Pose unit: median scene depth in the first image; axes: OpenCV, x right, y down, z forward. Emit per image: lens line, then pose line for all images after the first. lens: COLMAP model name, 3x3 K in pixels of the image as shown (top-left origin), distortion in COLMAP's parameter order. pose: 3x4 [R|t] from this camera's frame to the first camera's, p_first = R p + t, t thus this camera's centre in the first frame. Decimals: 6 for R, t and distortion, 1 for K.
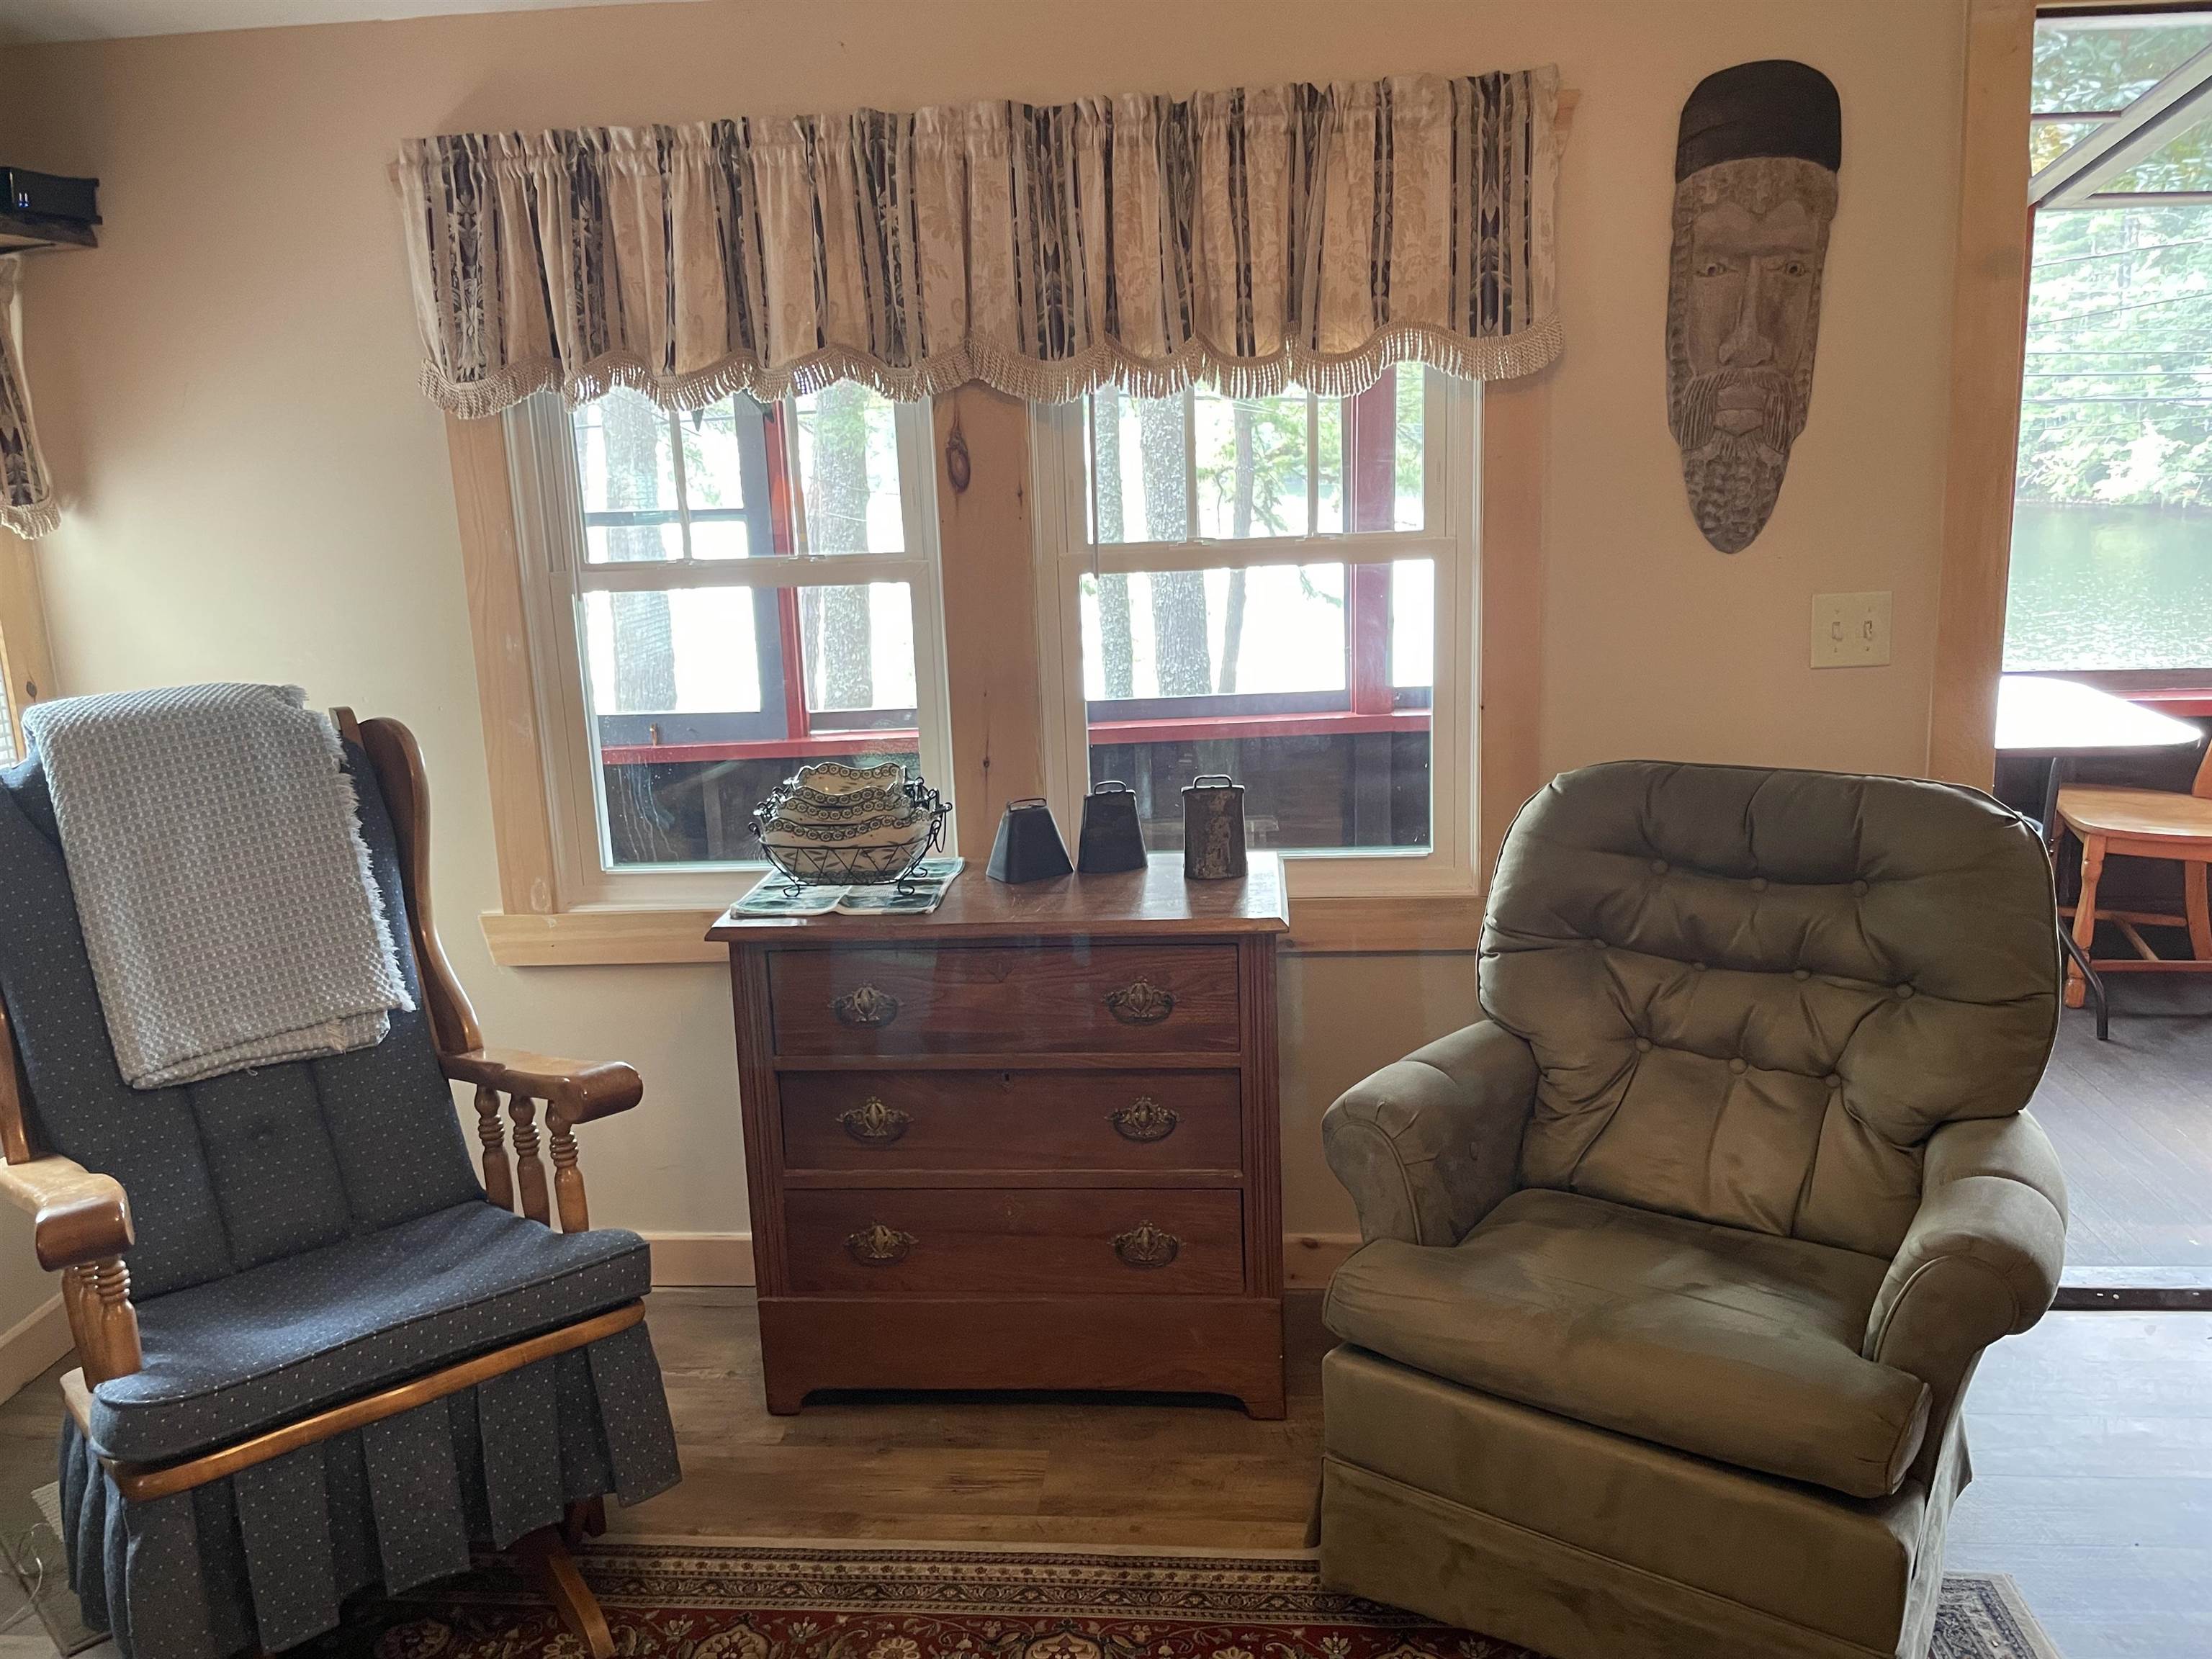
lens RADIAL K [[1687.3, 0, 1090.1], [0, 1687.3, 810.5], [0, 0, 1]] dist [0.087918, -0.123592]
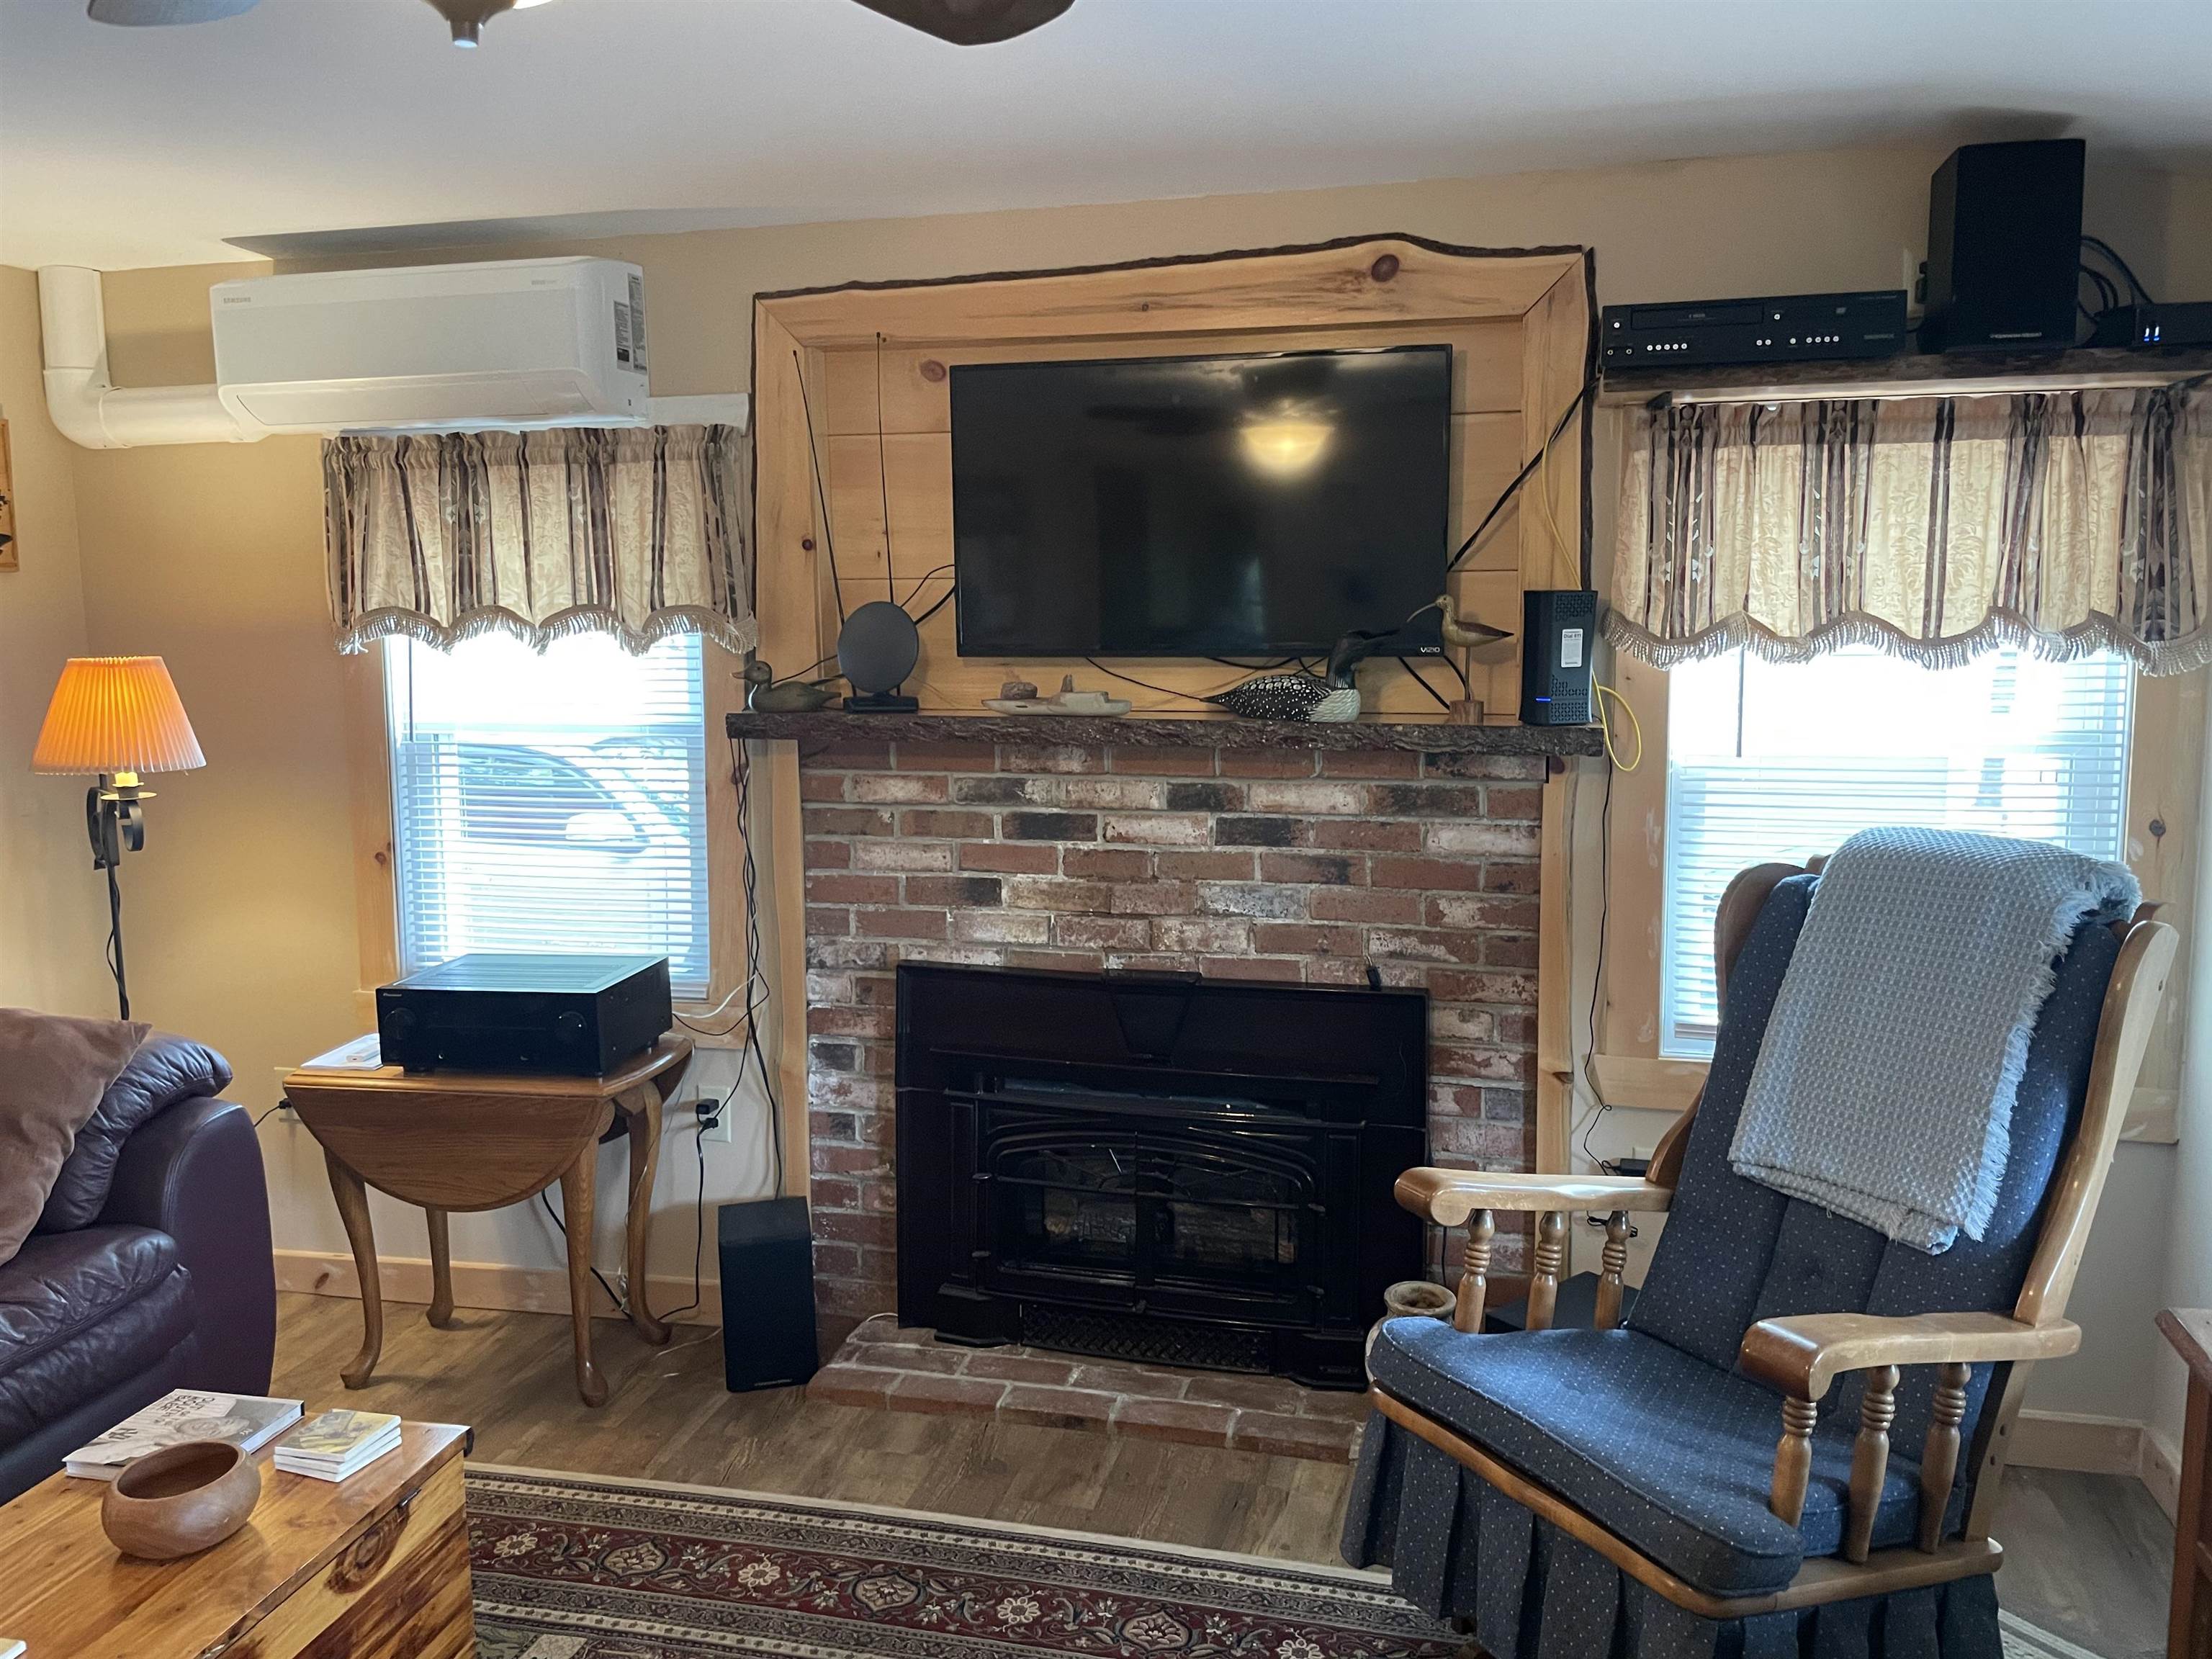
lens RADIAL K [[1687.3, 0, 1098.7], [0, 1687.3, 801.6], [0, 0, 1]] dist [0.087918, -0.123592]
pose [[-0.144654, 0.162589, -0.976033, 0.511147], [-0.201351, 0.960932, 0.189915, -0.183448], [0.968779, 0.223997, -0.106265, 0.641992]]
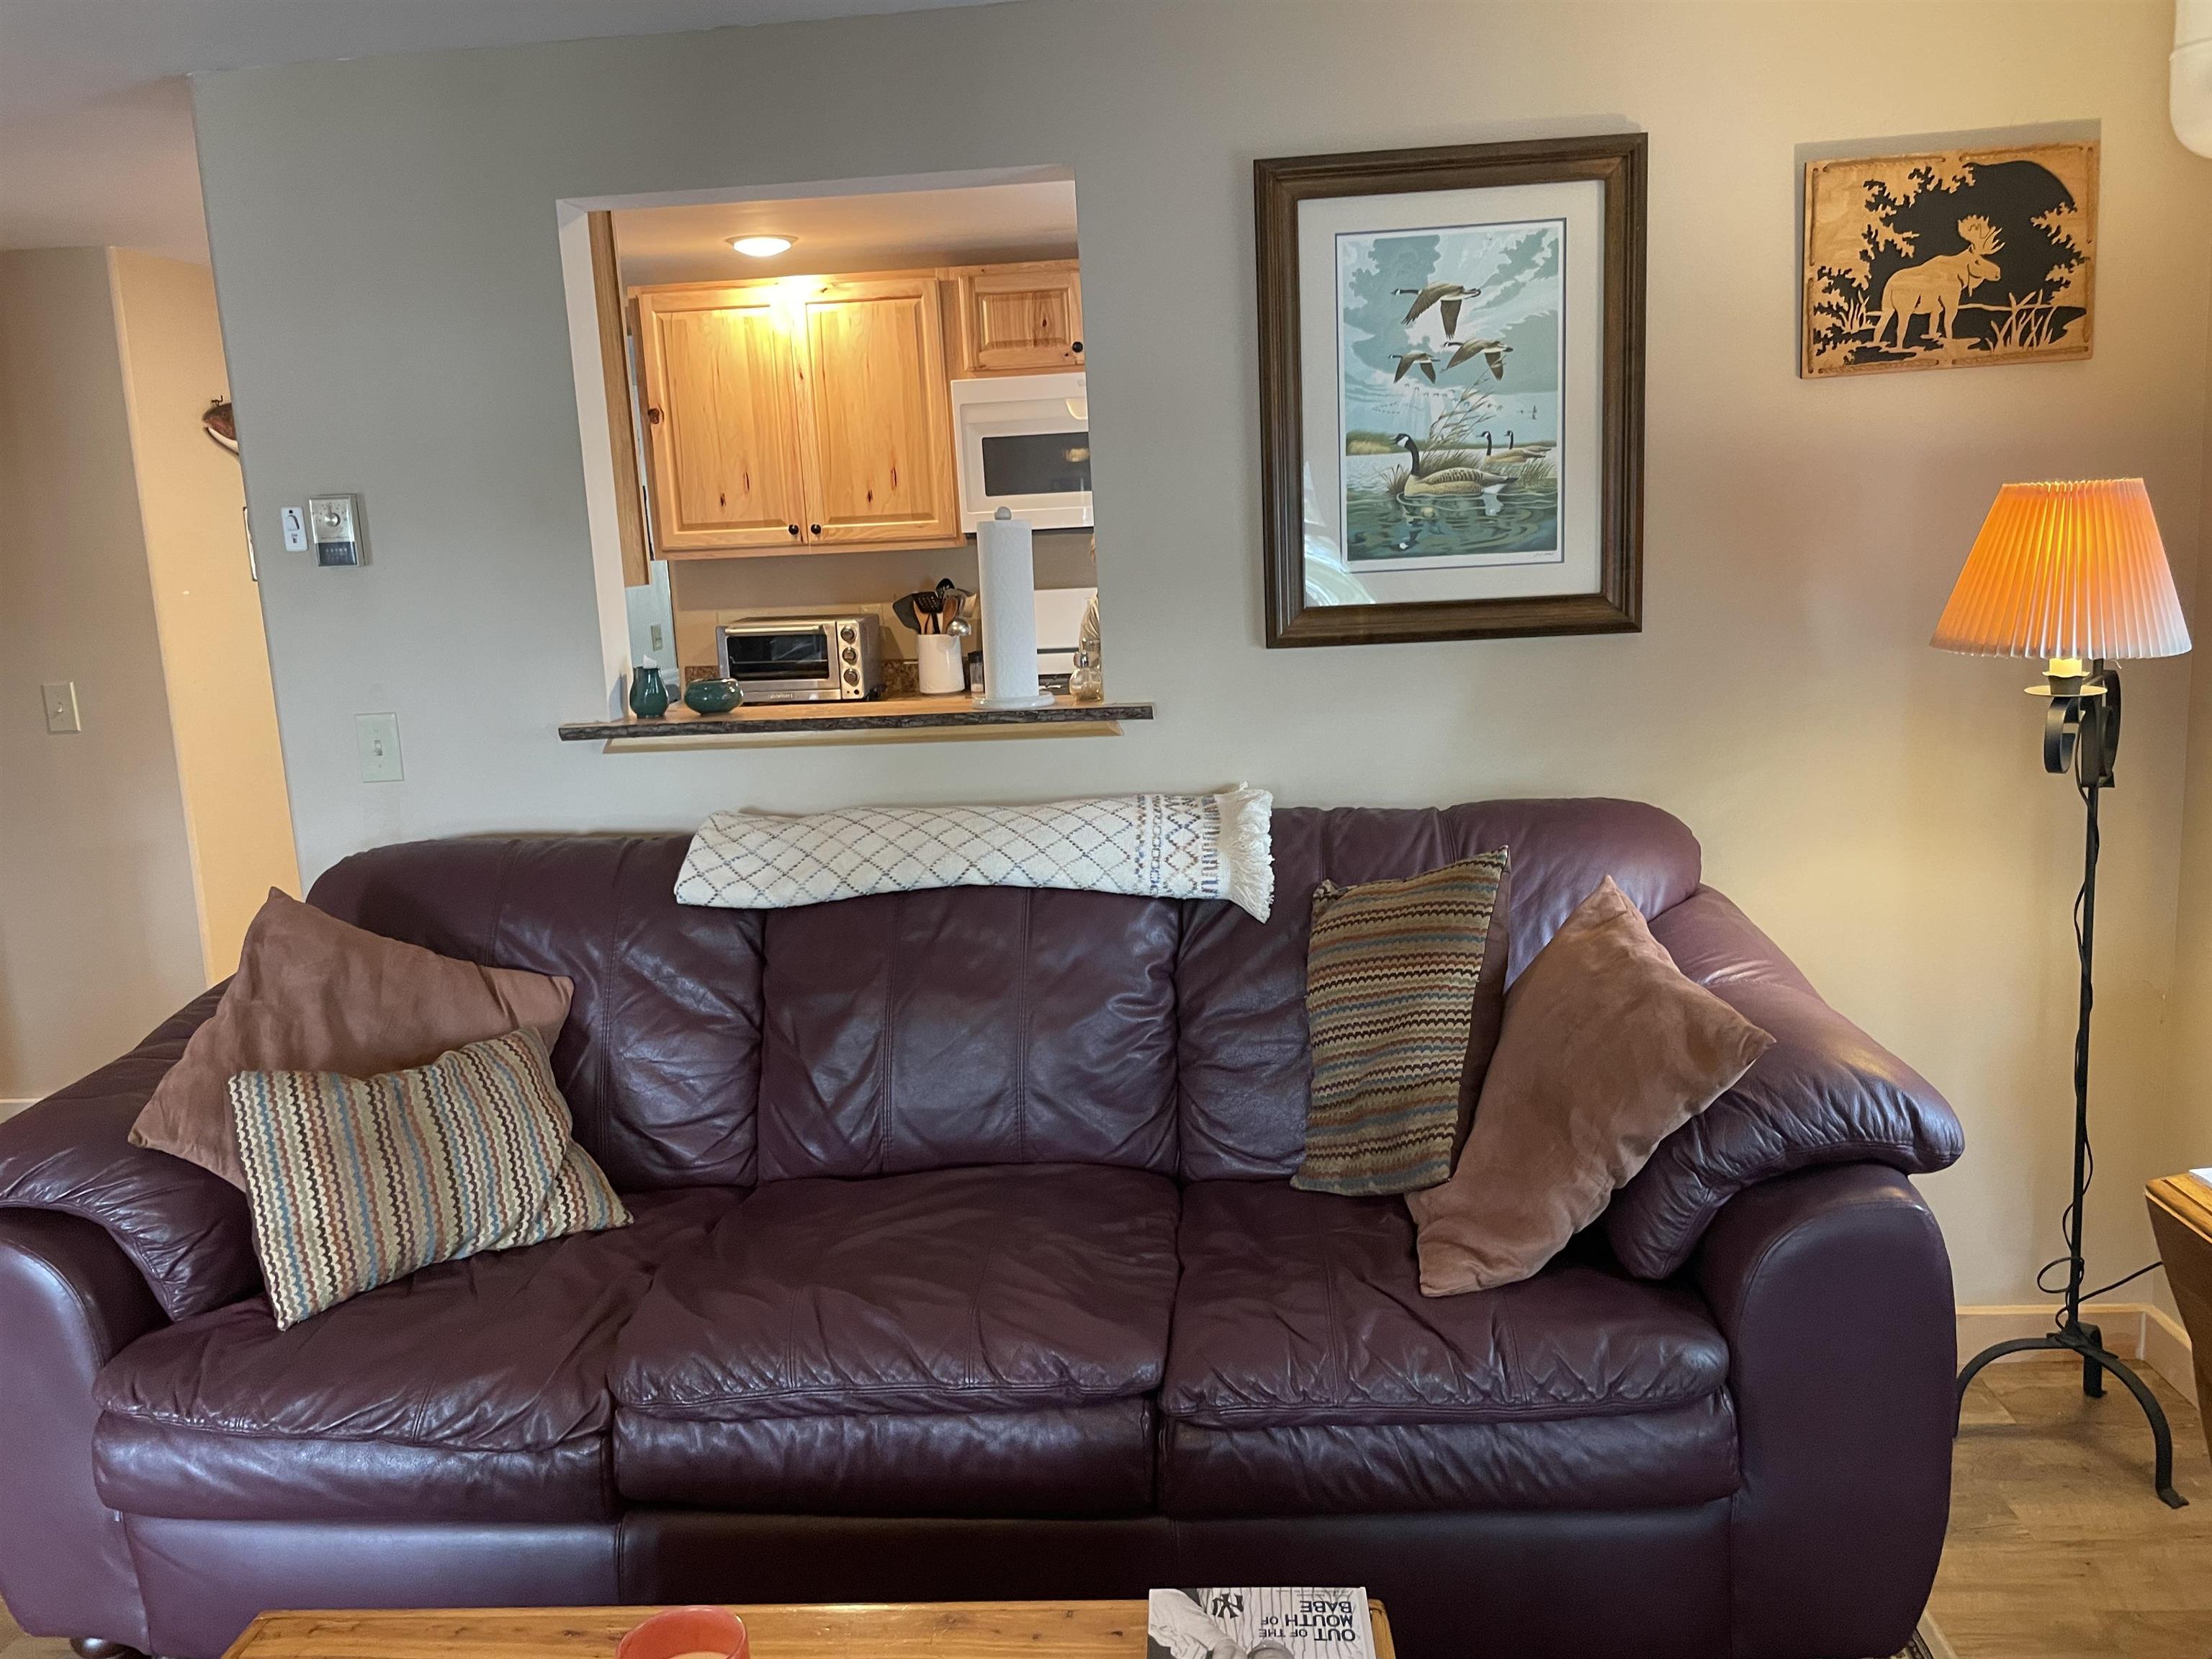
lens RADIAL K [[1687.3, 0, 1100.5], [0, 1687.3, 800.3], [0, 0, 1]] dist [0.087918, -0.123592]
pose [[-0.995413, 0.095642, 0.002189, -0.213736], [0.089019, 0.917616, 0.387372, -0.117526], [0.035041, 0.385790, -0.921921, 0.594088]]
